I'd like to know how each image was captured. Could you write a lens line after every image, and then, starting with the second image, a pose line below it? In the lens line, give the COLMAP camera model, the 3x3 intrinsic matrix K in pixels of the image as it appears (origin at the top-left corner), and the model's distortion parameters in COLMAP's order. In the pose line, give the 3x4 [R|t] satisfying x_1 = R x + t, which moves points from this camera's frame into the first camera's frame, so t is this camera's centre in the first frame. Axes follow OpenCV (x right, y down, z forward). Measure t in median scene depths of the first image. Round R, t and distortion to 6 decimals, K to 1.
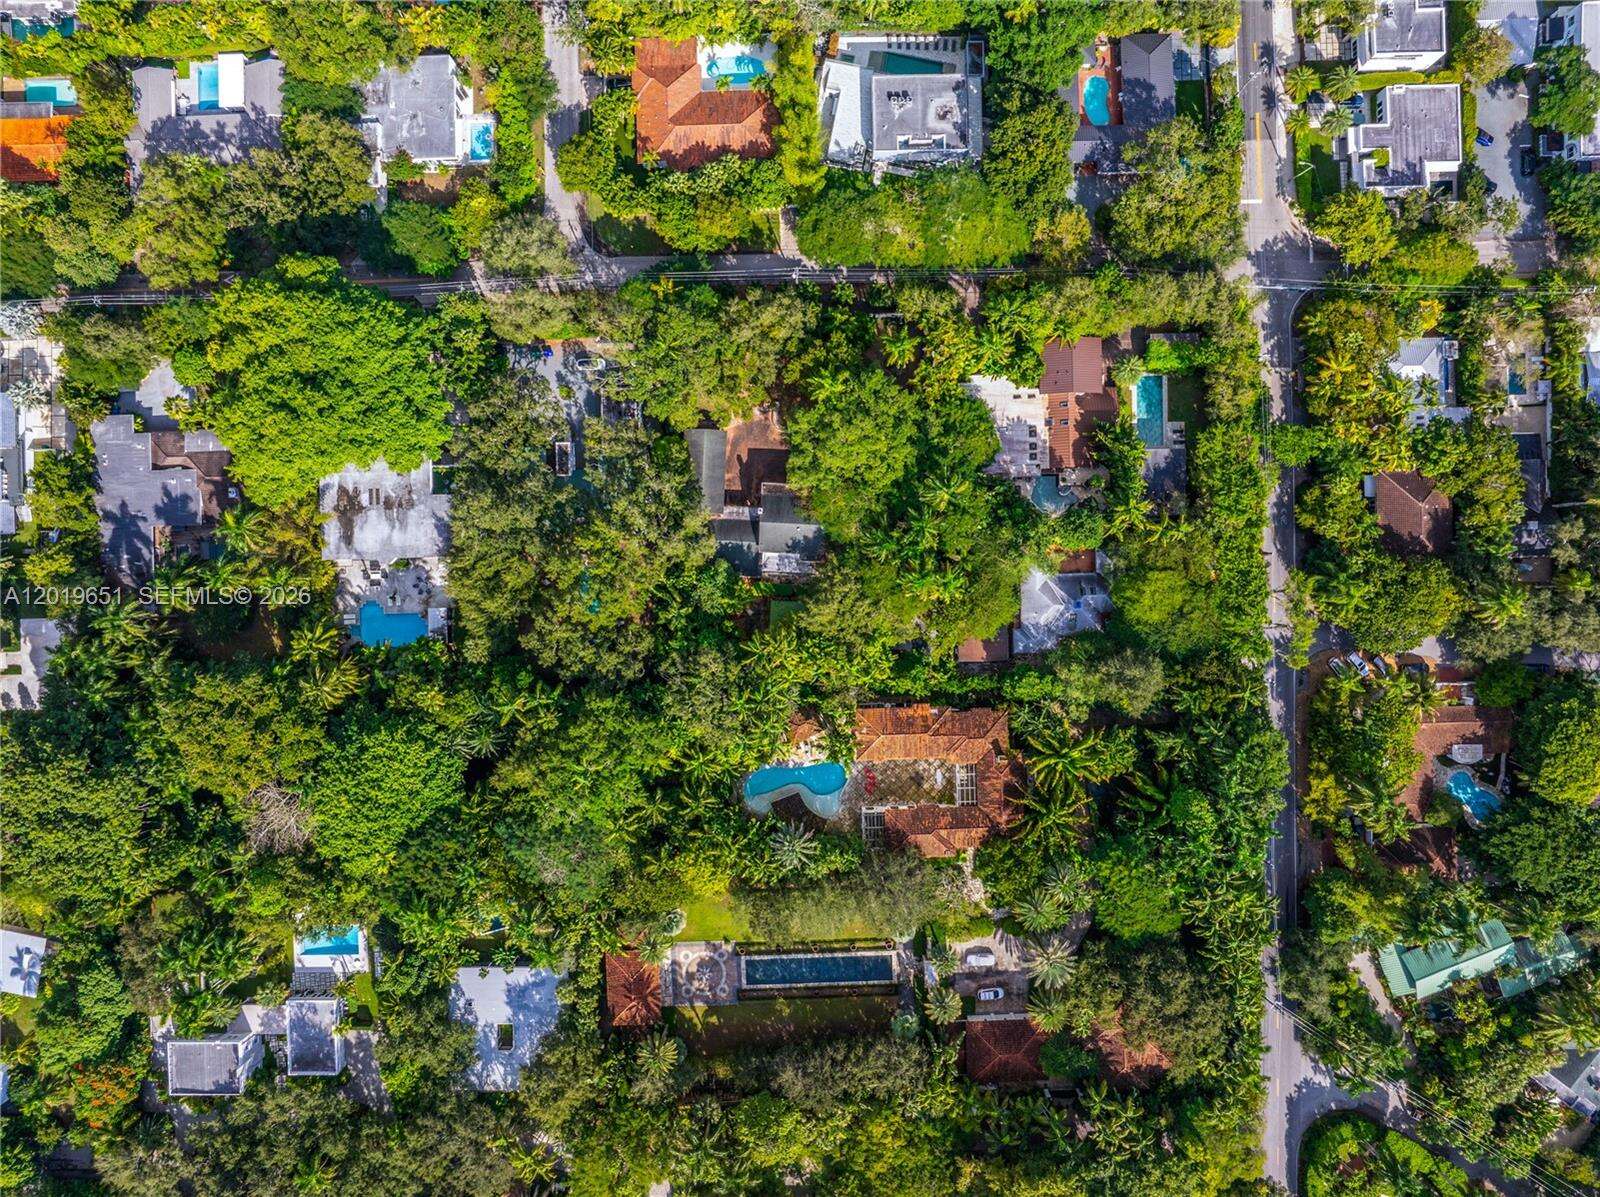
lens RADIAL K [[1124.7, 0, 805.9], [0, 1124.7, 601.9], [0, 0, 1]] dist [-0.054621, 0.024329]
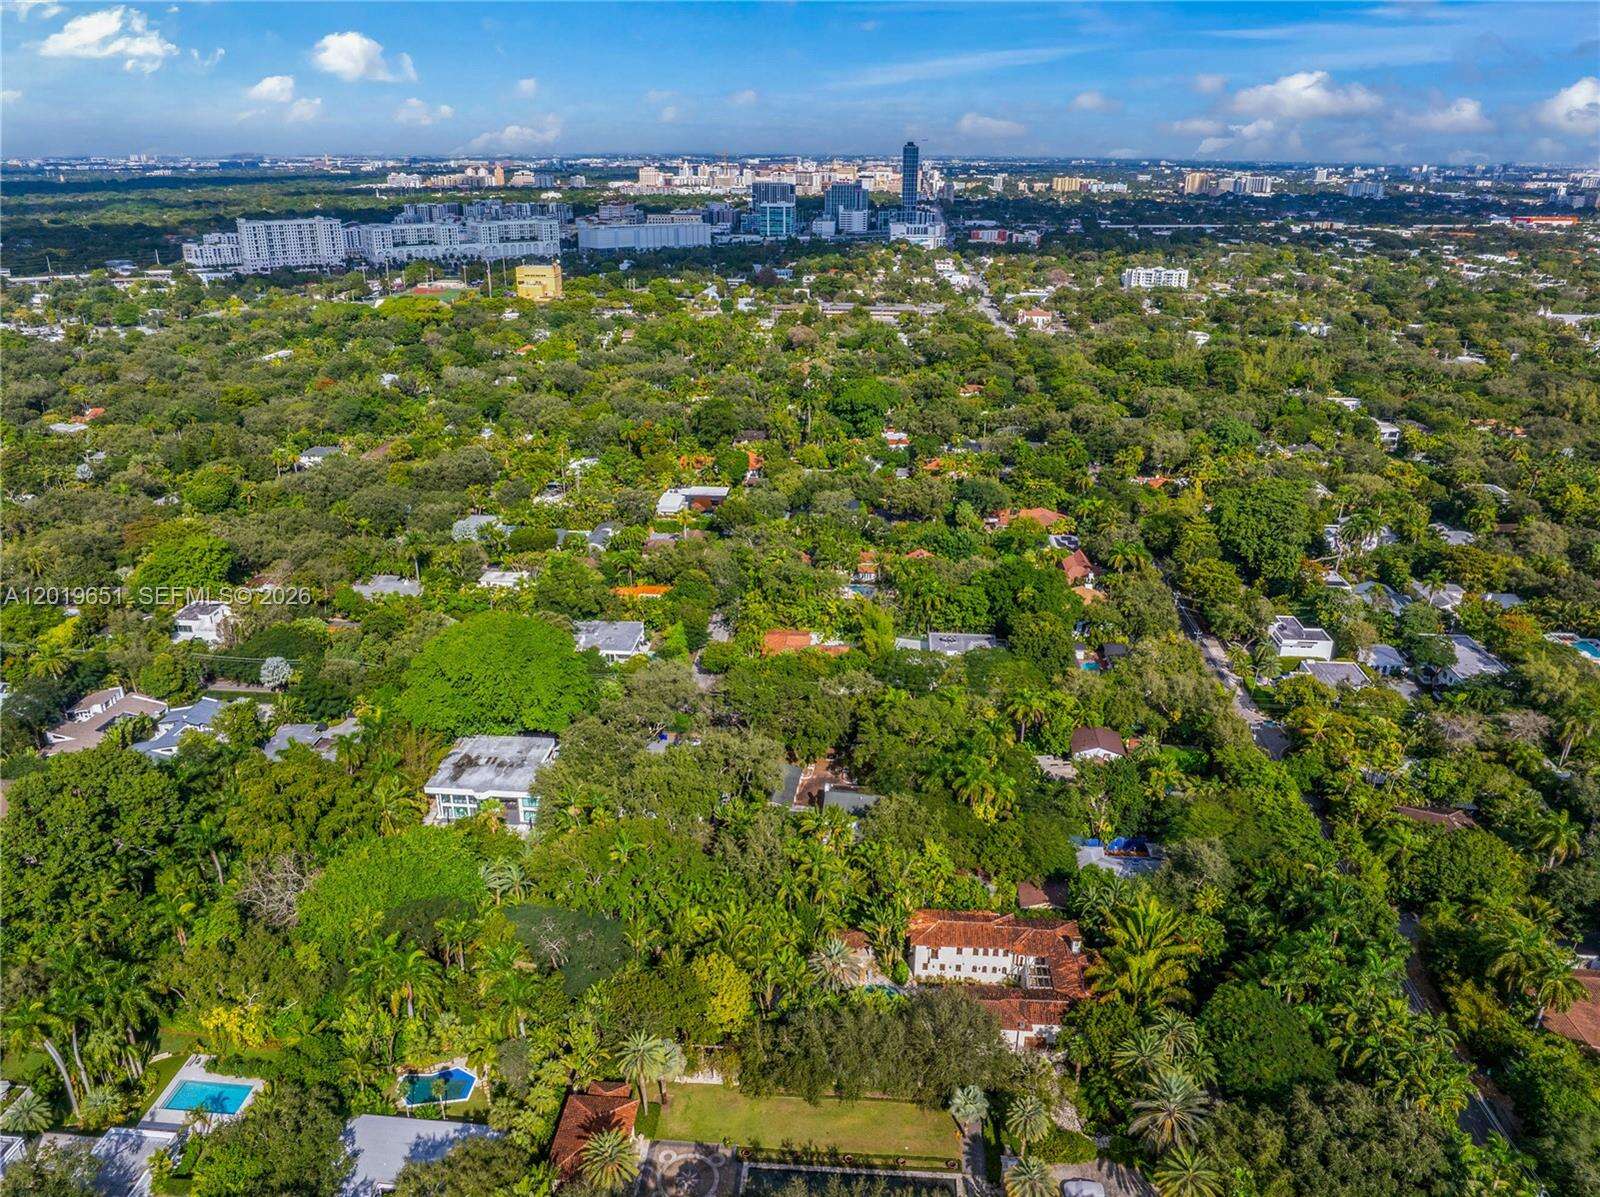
lens RADIAL K [[1124.7, 0, 804.9], [0, 1124.7, 592.6], [0, 0, 1]] dist [-0.054621, 0.024329]
pose [[0.994390, 0.048820, -0.093836, 0.031889], [-0.105154, 0.360134, -0.926955, 0.884518], [-0.011460, 0.931622, 0.363247, 0.425310]]
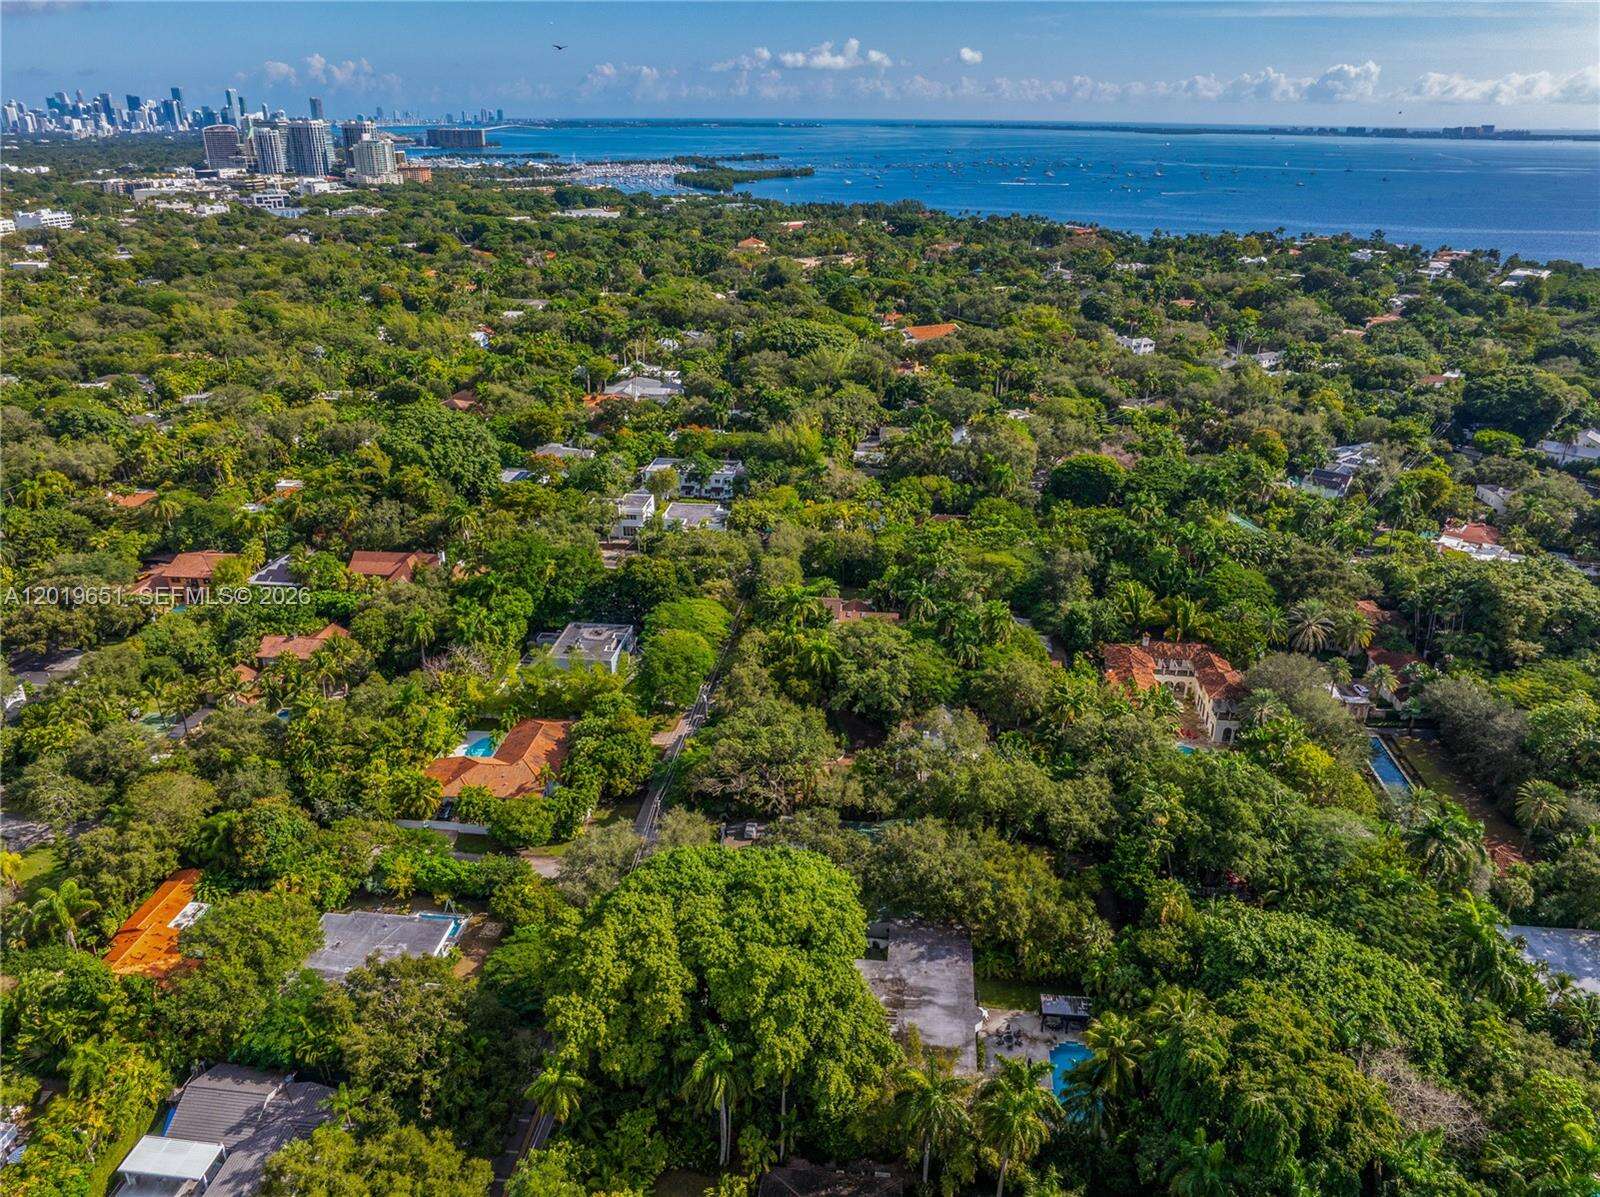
lens RADIAL K [[1124.7, 0, 811.2], [0, 1124.7, 596.6], [0, 0, 1]] dist [-0.054621, 0.024329]
pose [[0.127257, -0.387035, 0.913241, -0.932987], [0.991869, 0.050858, -0.116660, -0.074131], [-0.001295, 0.920661, 0.390360, 0.499995]]
